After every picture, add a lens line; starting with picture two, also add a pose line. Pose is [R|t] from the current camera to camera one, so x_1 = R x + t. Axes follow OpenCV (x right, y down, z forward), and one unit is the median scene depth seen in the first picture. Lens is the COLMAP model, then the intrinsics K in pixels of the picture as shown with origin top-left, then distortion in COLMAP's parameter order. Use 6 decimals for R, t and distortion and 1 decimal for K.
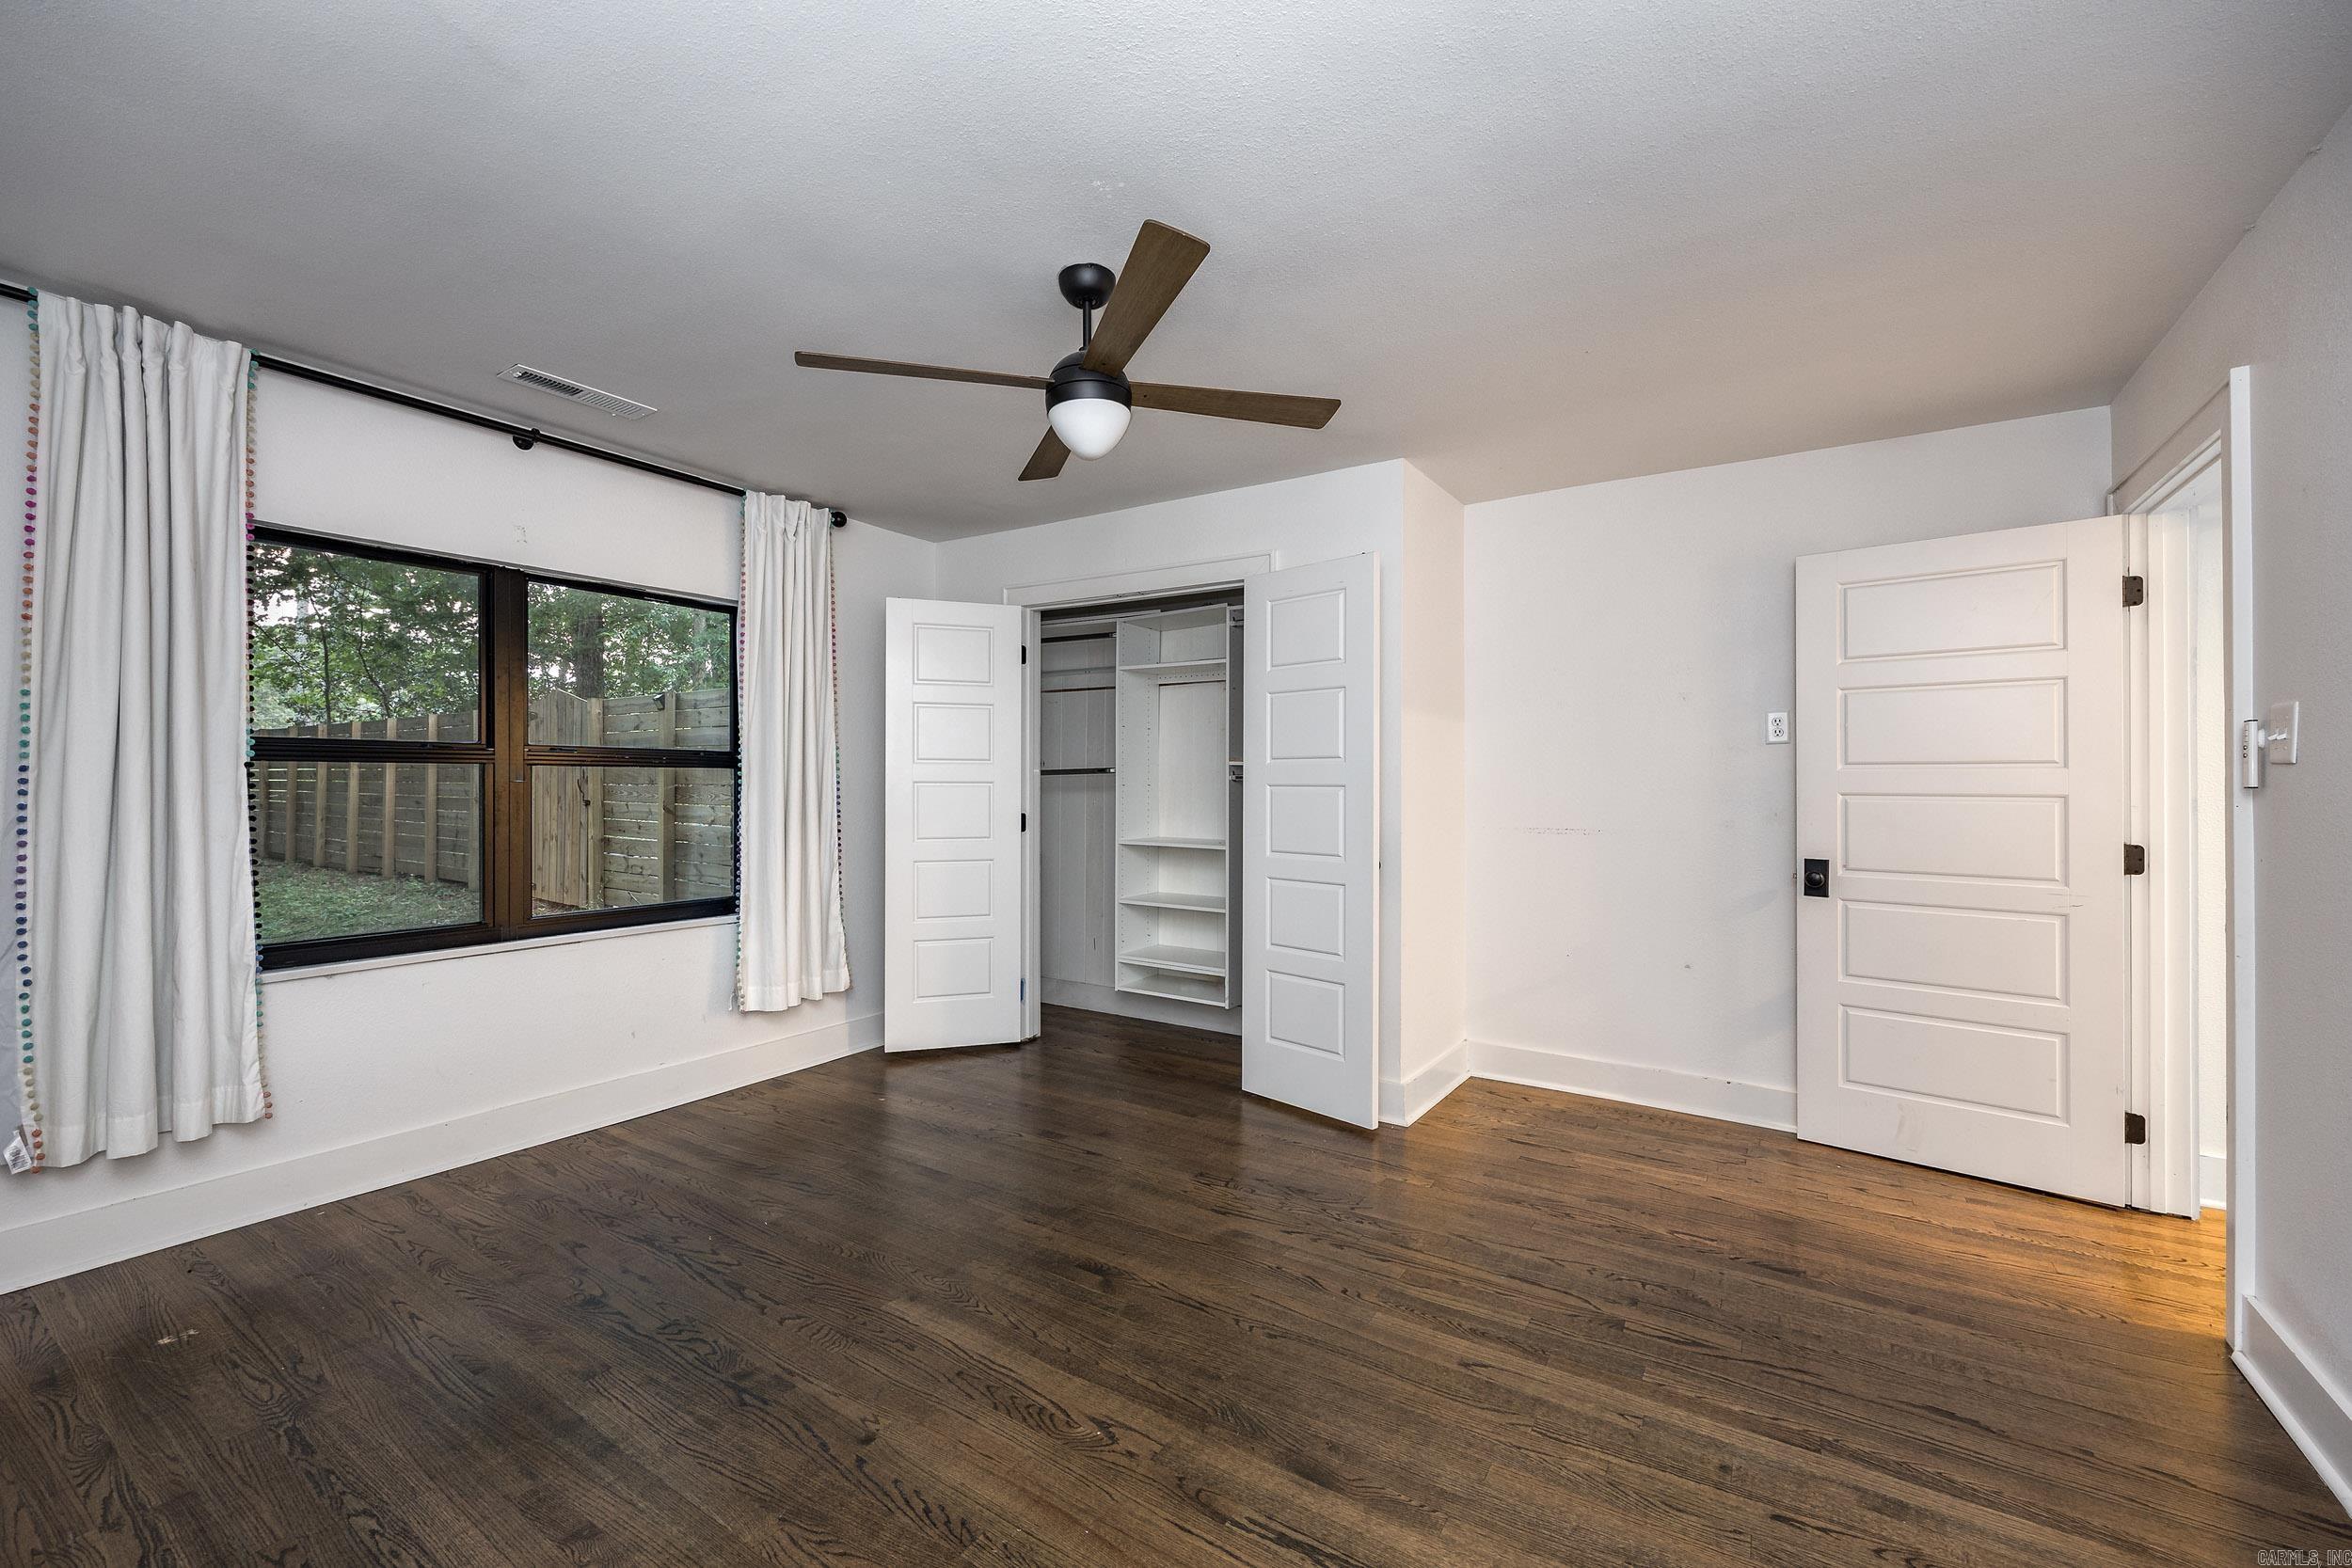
lens RADIAL K [[927.2, 0, 1176.0], [0, 927.2, 784.0], [0, 0, 1]] dist [0.001068, 0.000075]
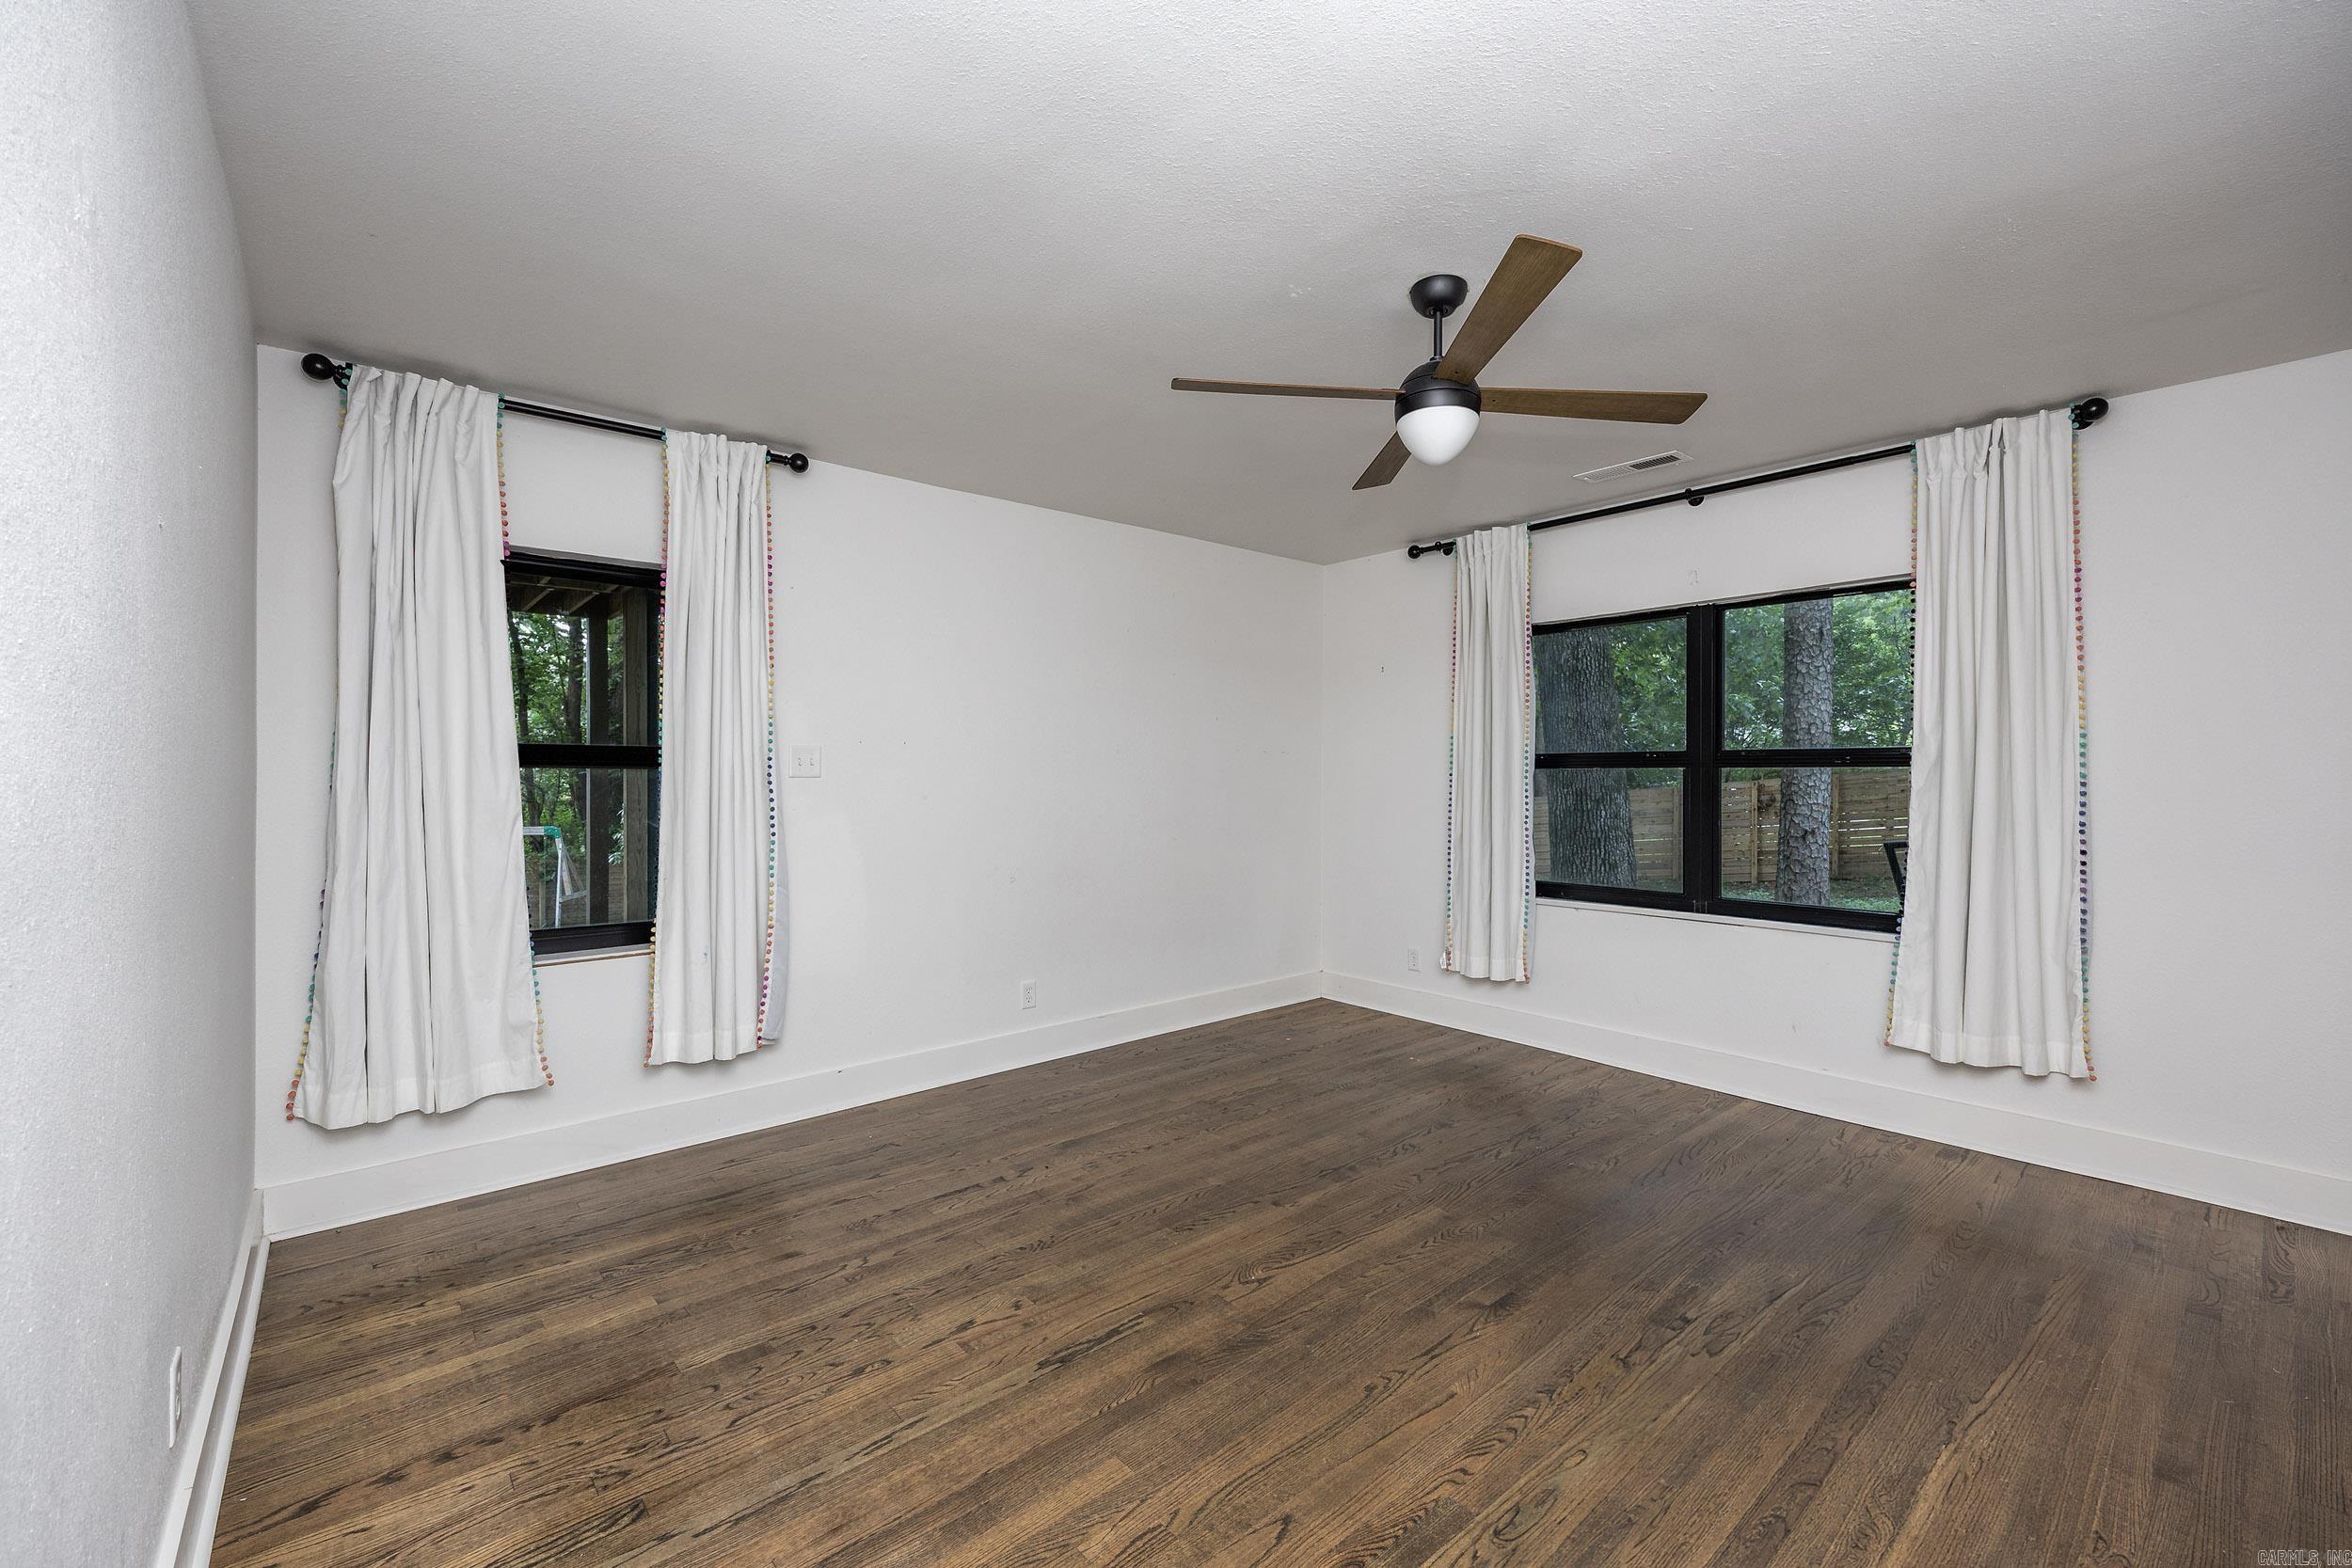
lens RADIAL K [[963.4, 0, 1176.0], [0, 963.4, 784.0], [0, 0, 1]] dist [-0.001937, 0.000250]
pose [[-0.268514, 0.003906, -0.963268, 0.904996], [-0.005753, 0.999967, 0.005659, -0.003266], [0.963259, 0.007061, -0.268483, 0.906951]]
